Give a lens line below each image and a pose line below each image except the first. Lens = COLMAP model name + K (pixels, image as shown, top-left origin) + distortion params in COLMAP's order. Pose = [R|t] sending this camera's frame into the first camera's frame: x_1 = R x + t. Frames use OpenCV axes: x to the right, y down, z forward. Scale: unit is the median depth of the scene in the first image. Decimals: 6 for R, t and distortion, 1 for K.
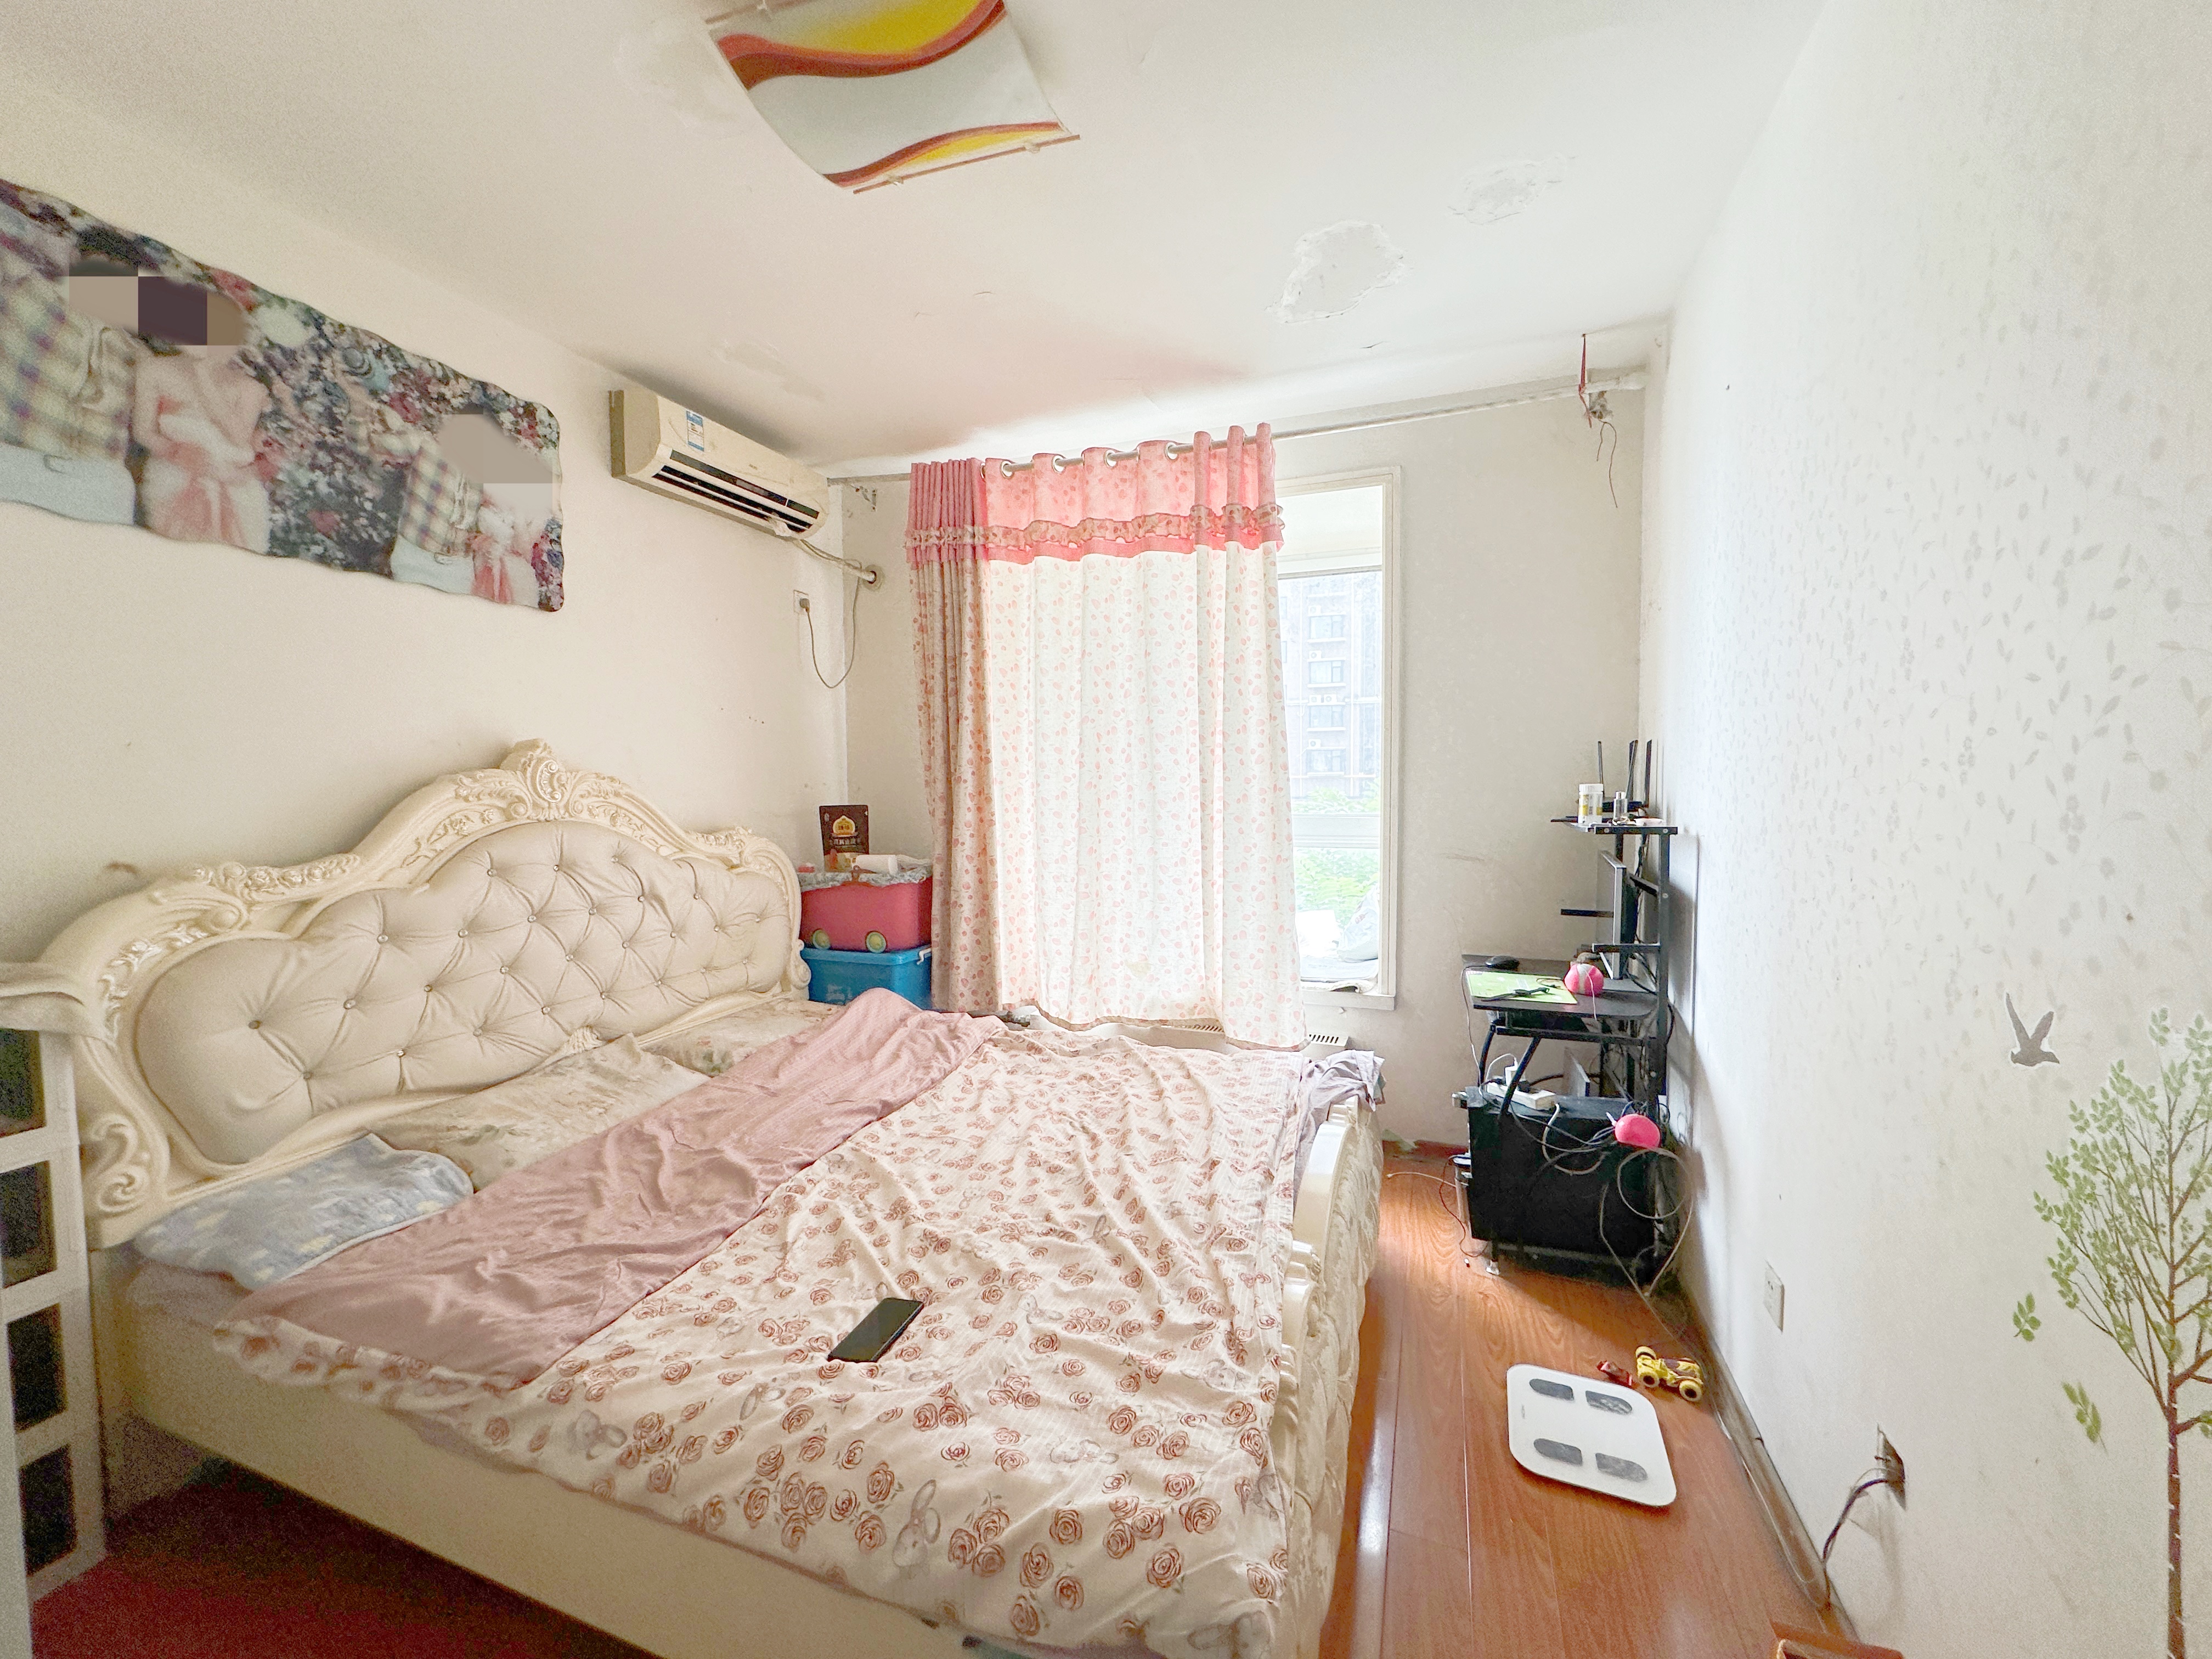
lens RADIAL K [[890.3, 0, 1099.8], [0, 890.3, 823.0], [0, 0, 1]] dist [-0.000388, 0.000027]
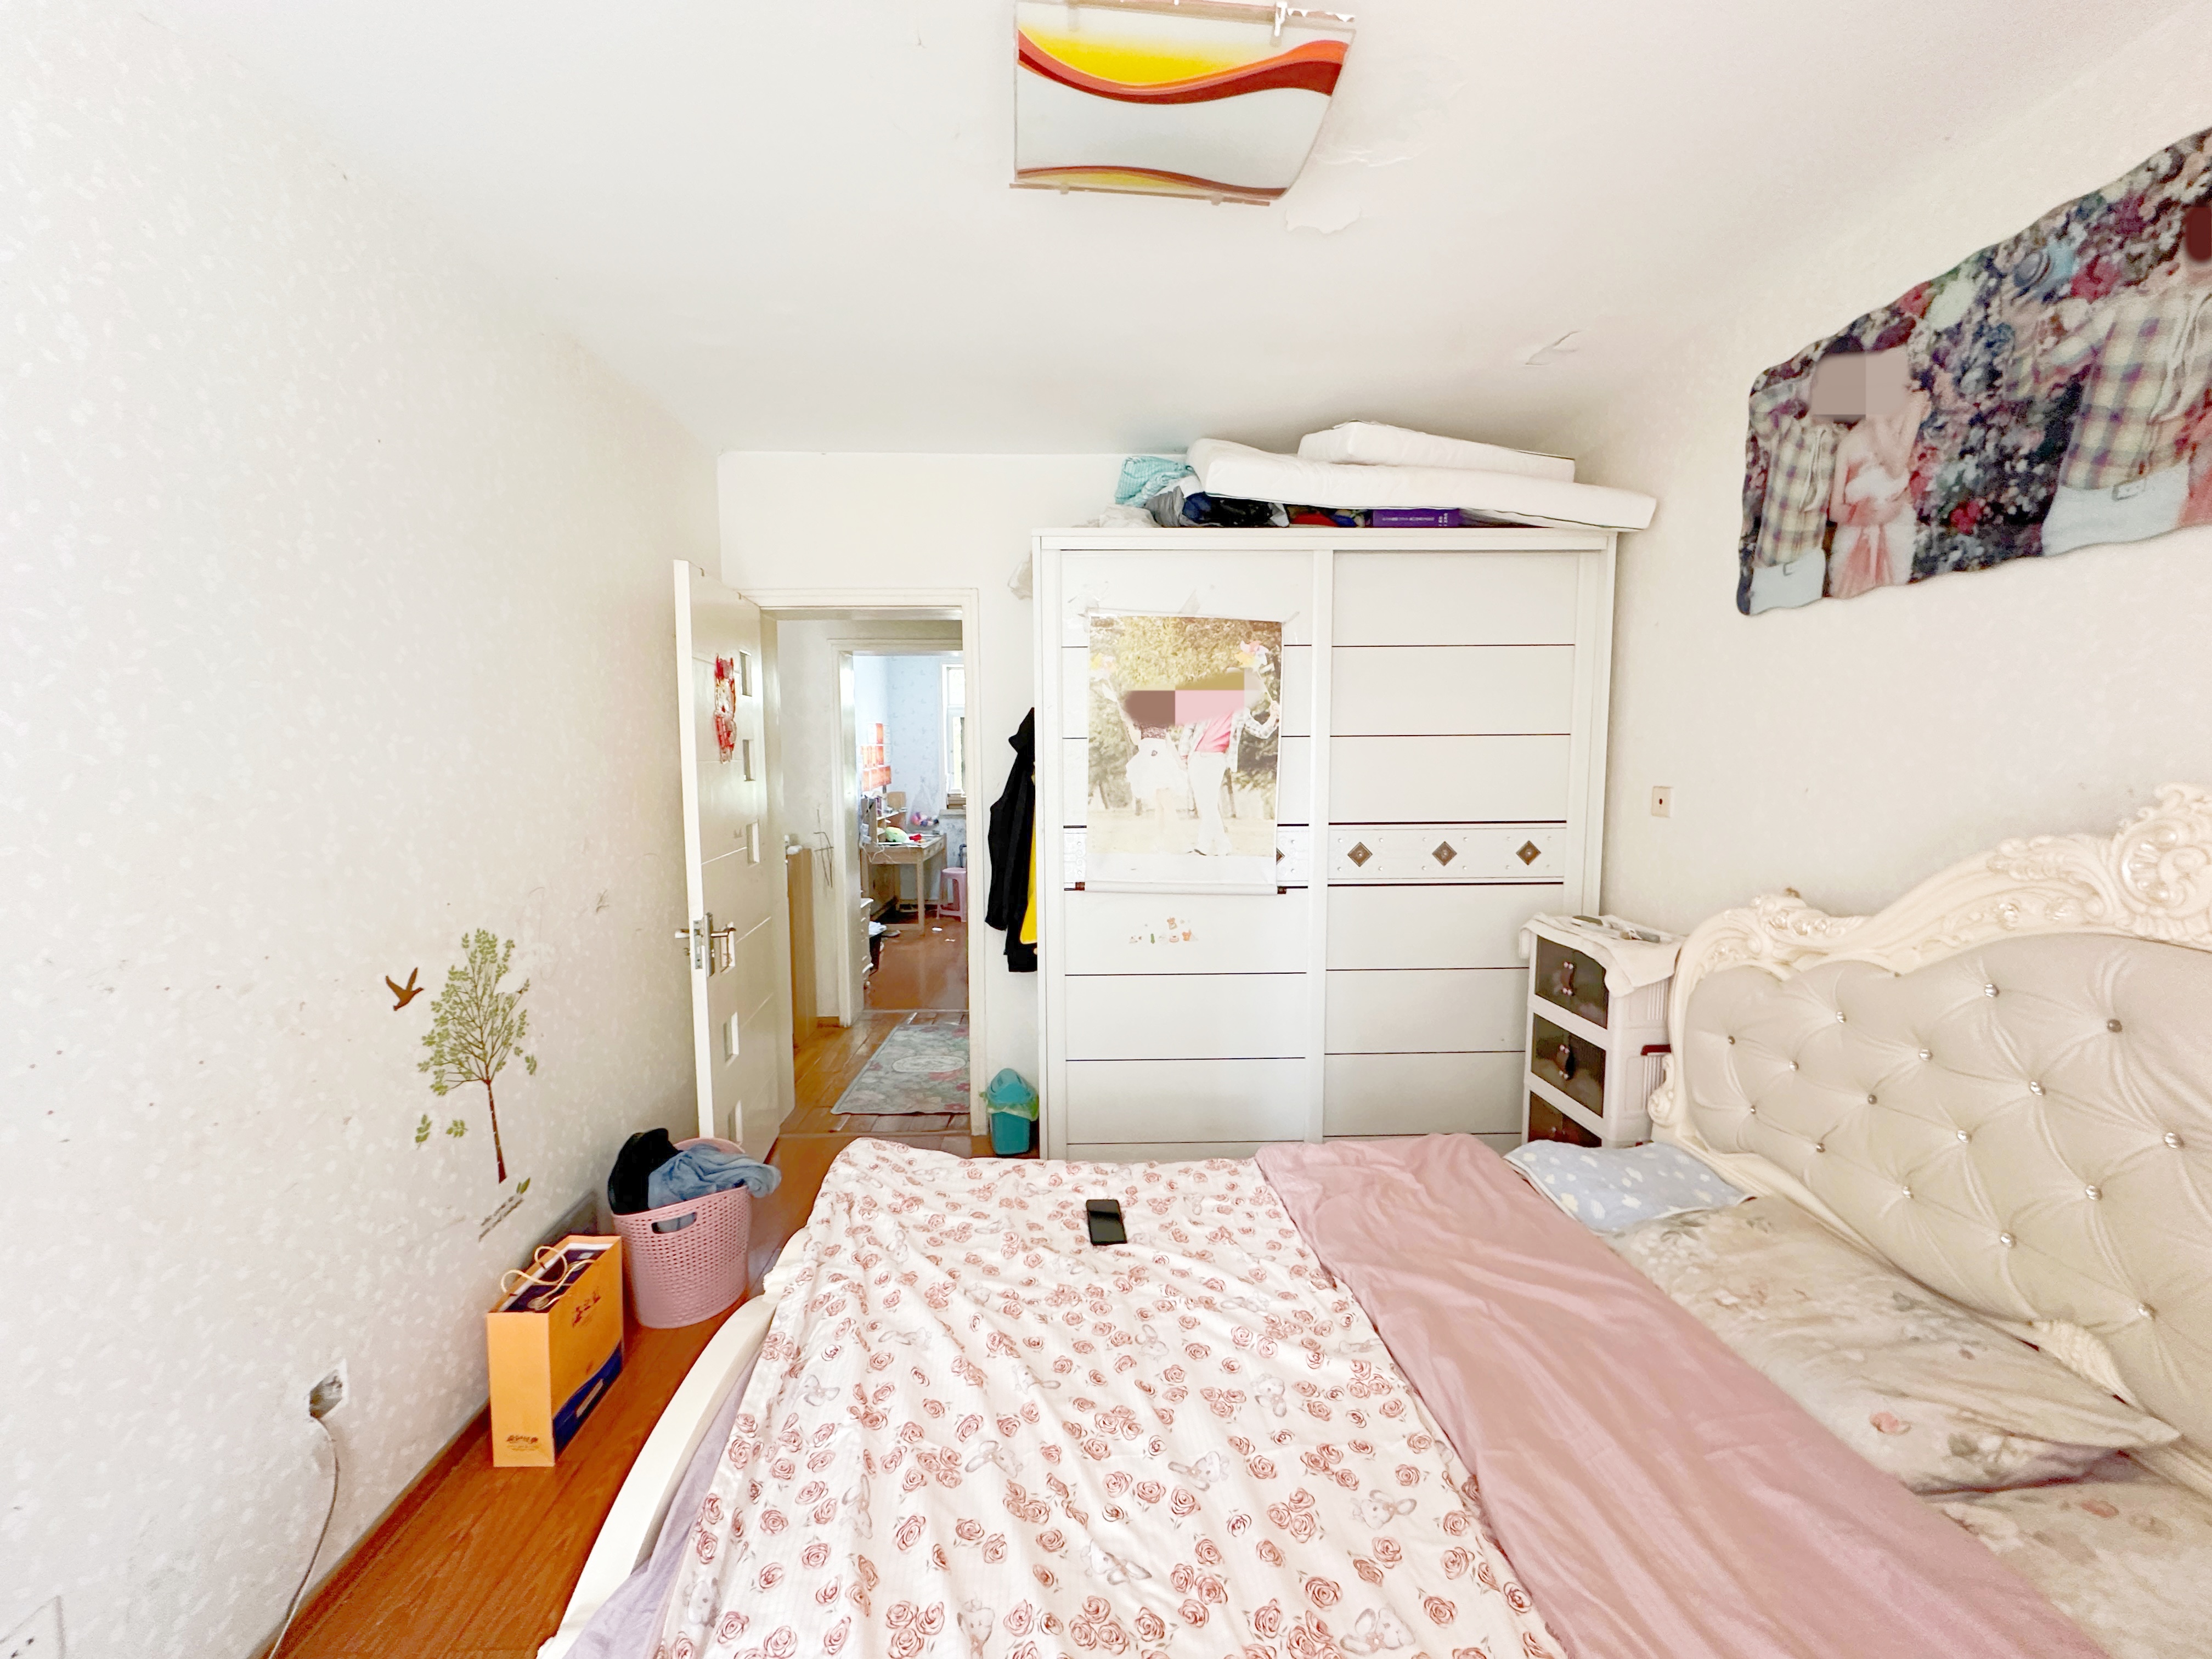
lens RADIAL K [[890.3, 0, 1102.0], [0, 890.3, 830.6], [0, 0, 1]] dist [-0.000388, 0.000027]
pose [[-0.928652, 0.043549, -0.368387, 0.171065], [-0.005931, 0.991215, 0.132126, -0.158144], [0.370904, 0.124884, -0.920236, 1.493597]]
